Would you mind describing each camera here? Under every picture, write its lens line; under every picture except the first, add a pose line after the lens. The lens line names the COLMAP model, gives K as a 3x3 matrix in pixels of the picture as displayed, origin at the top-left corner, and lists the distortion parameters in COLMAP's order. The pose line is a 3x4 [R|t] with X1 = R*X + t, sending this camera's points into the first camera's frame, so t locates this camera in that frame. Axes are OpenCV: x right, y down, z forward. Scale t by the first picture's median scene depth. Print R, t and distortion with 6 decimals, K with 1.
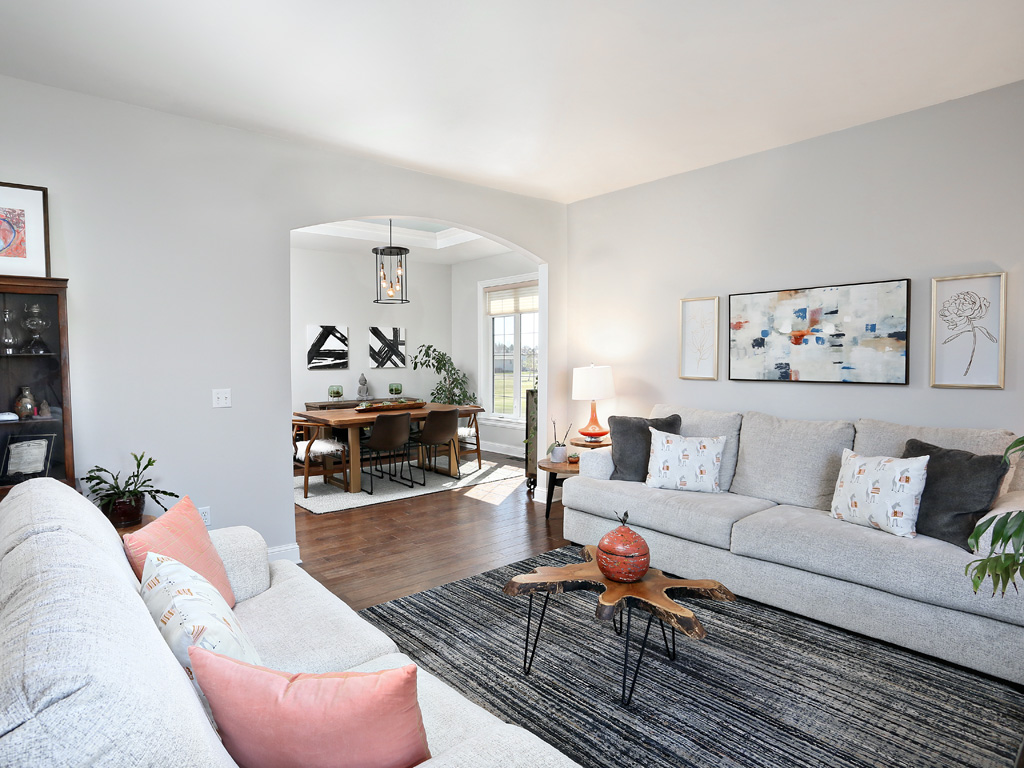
lens RADIAL K [[562.9, 0, 511.3], [0, 562.9, 381.2], [0, 0, 1]] dist [-0.036896, 0.000377]
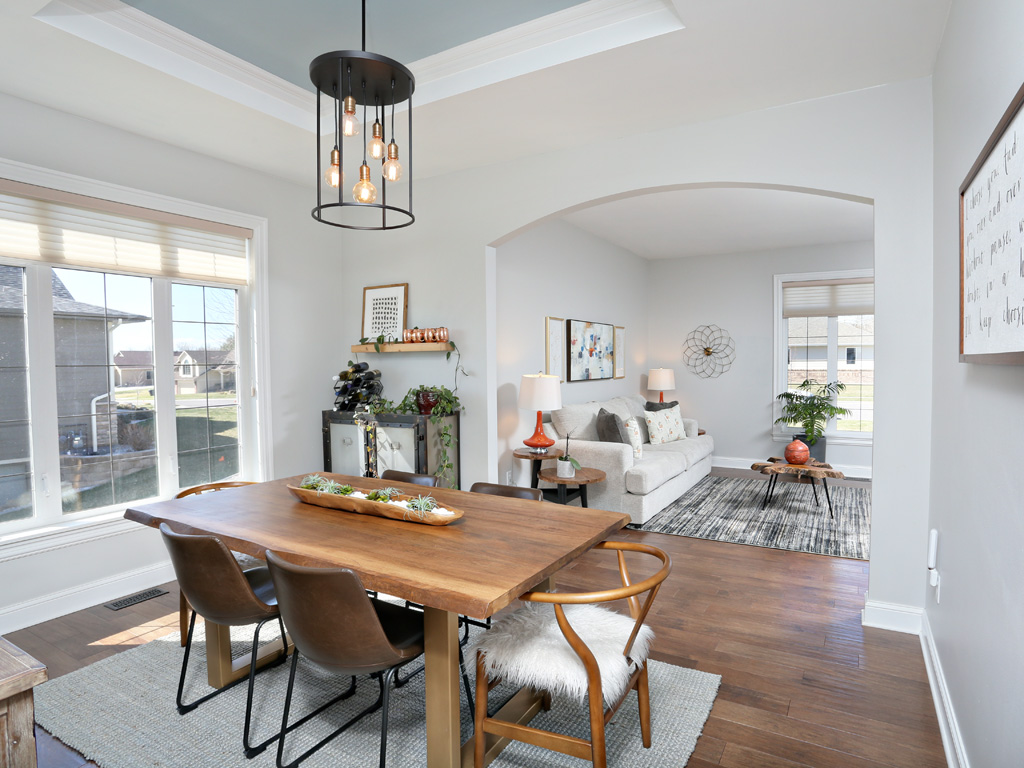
lens RADIAL K [[562.9, 0, 514.5], [0, 562.9, 384.5], [0, 0, 1]] dist [-0.036896, 0.000377]
pose [[-0.277558, -0.031789, 0.960183, -0.546077], [0.057058, 0.997143, 0.049507, -0.043497], [-0.959013, 0.068527, -0.274951, 0.919515]]
